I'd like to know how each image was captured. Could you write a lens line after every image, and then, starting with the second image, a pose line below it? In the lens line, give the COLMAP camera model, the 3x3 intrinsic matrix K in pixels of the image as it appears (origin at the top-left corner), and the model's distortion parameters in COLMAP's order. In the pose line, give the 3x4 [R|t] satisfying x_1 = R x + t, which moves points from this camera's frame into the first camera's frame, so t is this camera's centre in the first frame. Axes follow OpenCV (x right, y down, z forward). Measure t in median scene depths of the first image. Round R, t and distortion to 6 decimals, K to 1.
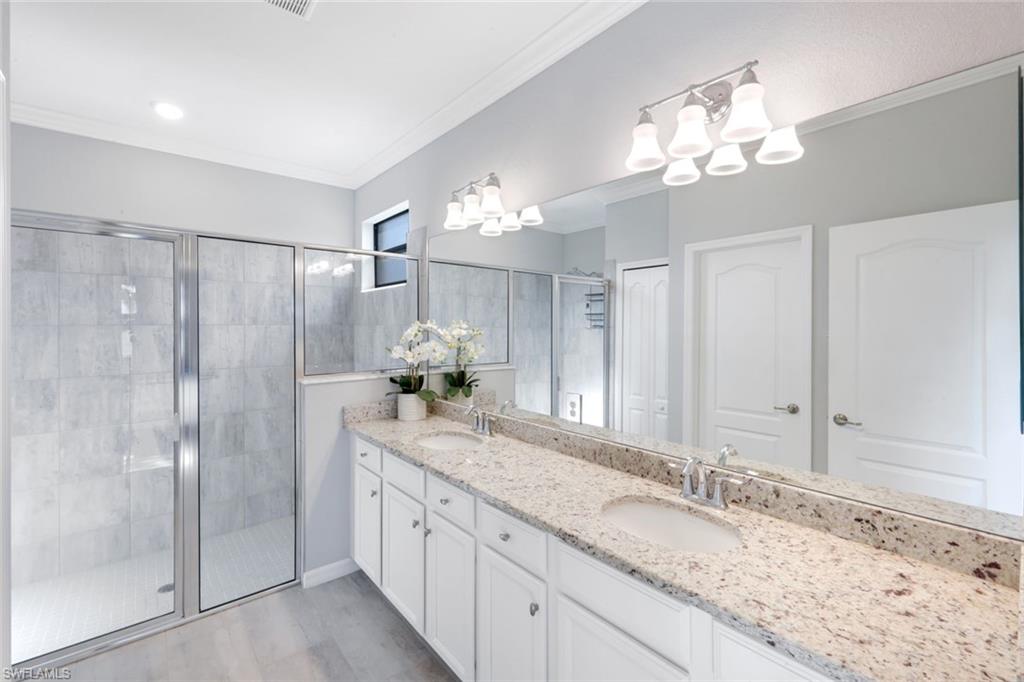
lens RADIAL K [[467.2, 0, 512.0], [0, 467.2, 341.0], [0, 0, 1]] dist [-0.020368, 0.000090]
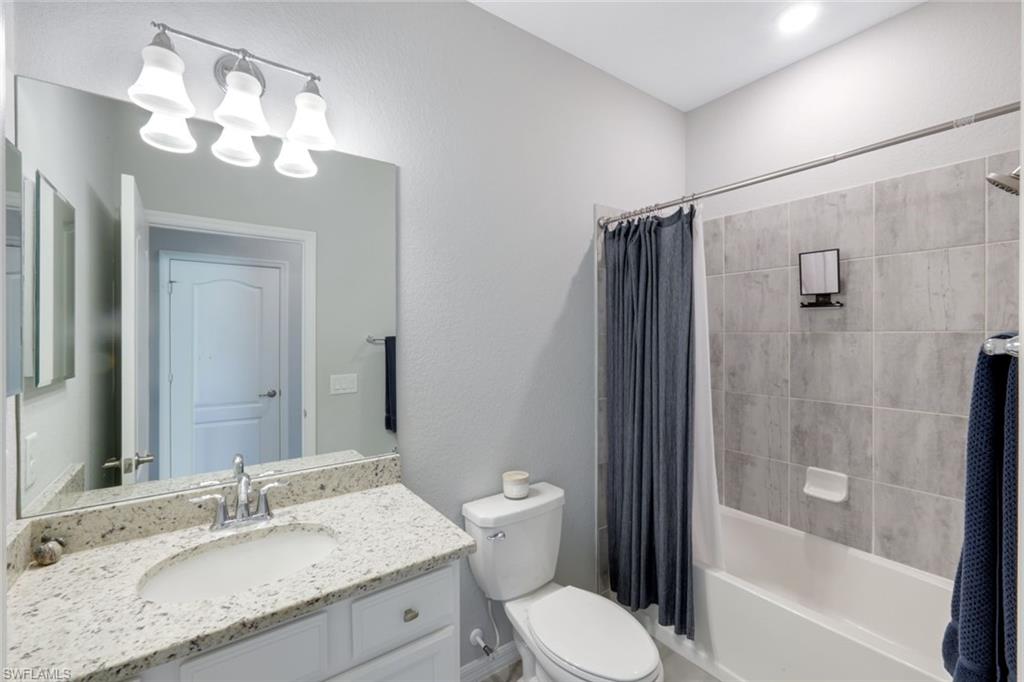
lens RADIAL K [[413.2, 0, 512.0], [0, 413.2, 341.0], [0, 0, 1]] dist [-0.000610, -0.000065]
pose [[0.084542, -0.016698, 0.996280, -0.330154], [0.009406, 0.999828, 0.015959, -0.011997], [-0.996375, 0.008022, 0.084685, 0.411234]]
